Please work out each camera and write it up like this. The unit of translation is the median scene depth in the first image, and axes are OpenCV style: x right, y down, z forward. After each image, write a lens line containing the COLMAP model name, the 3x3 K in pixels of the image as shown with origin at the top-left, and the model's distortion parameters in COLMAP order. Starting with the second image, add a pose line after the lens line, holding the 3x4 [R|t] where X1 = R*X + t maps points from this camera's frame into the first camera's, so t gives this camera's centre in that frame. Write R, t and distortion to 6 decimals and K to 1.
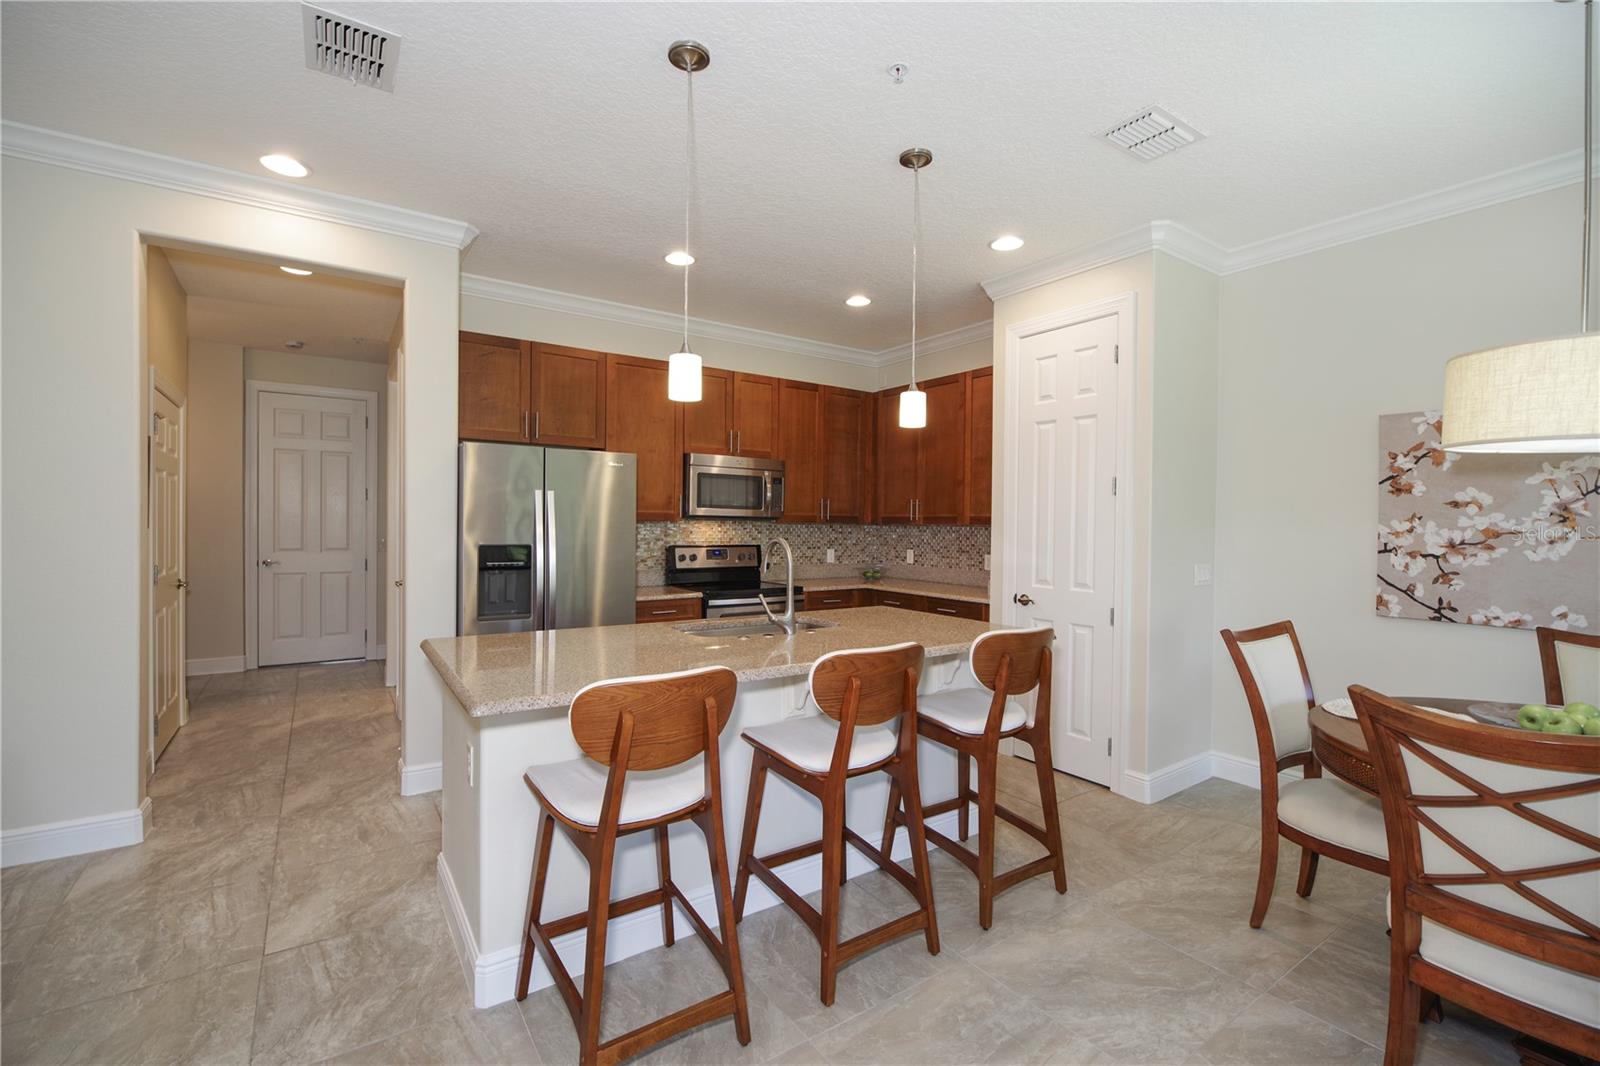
lens RADIAL K [[702.2, 0, 801.4], [0, 702.2, 531.4], [0, 0, 1]] dist [-0.009613, -0.000936]
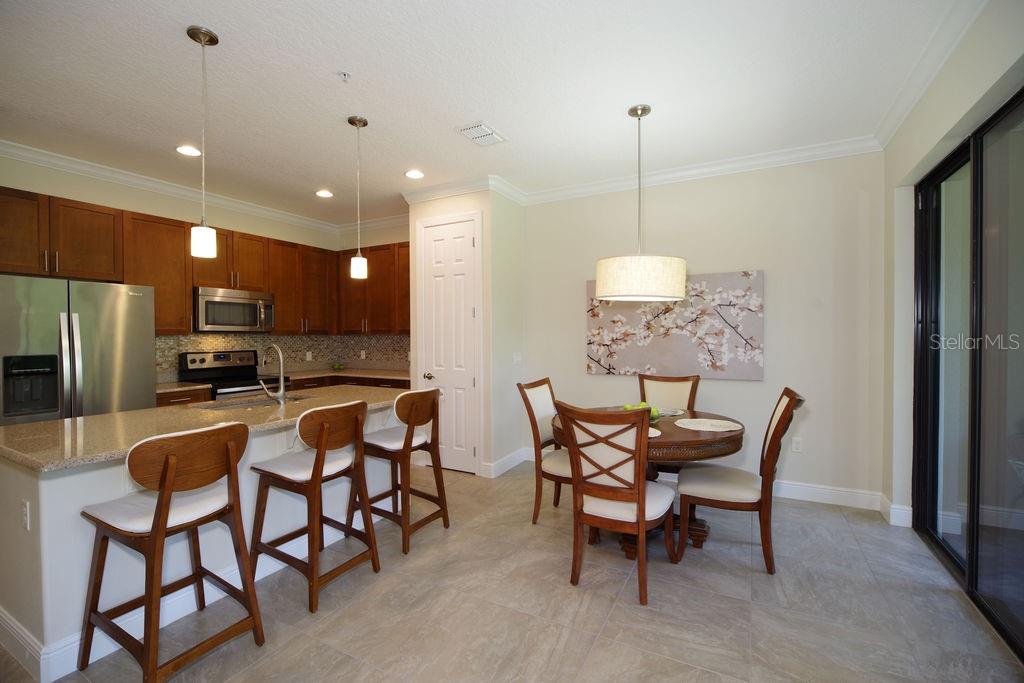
lens RADIAL K [[449.4, 0, 512.9], [0, 449.4, 340.5], [0, 0, 1]] dist [-0.009613, -0.000936]
pose [[0.891916, -0.021524, 0.451689, -0.005337], [0.019723, 0.999768, 0.008697, 0.002257], [-0.451771, 0.001152, 0.892133, -0.152946]]
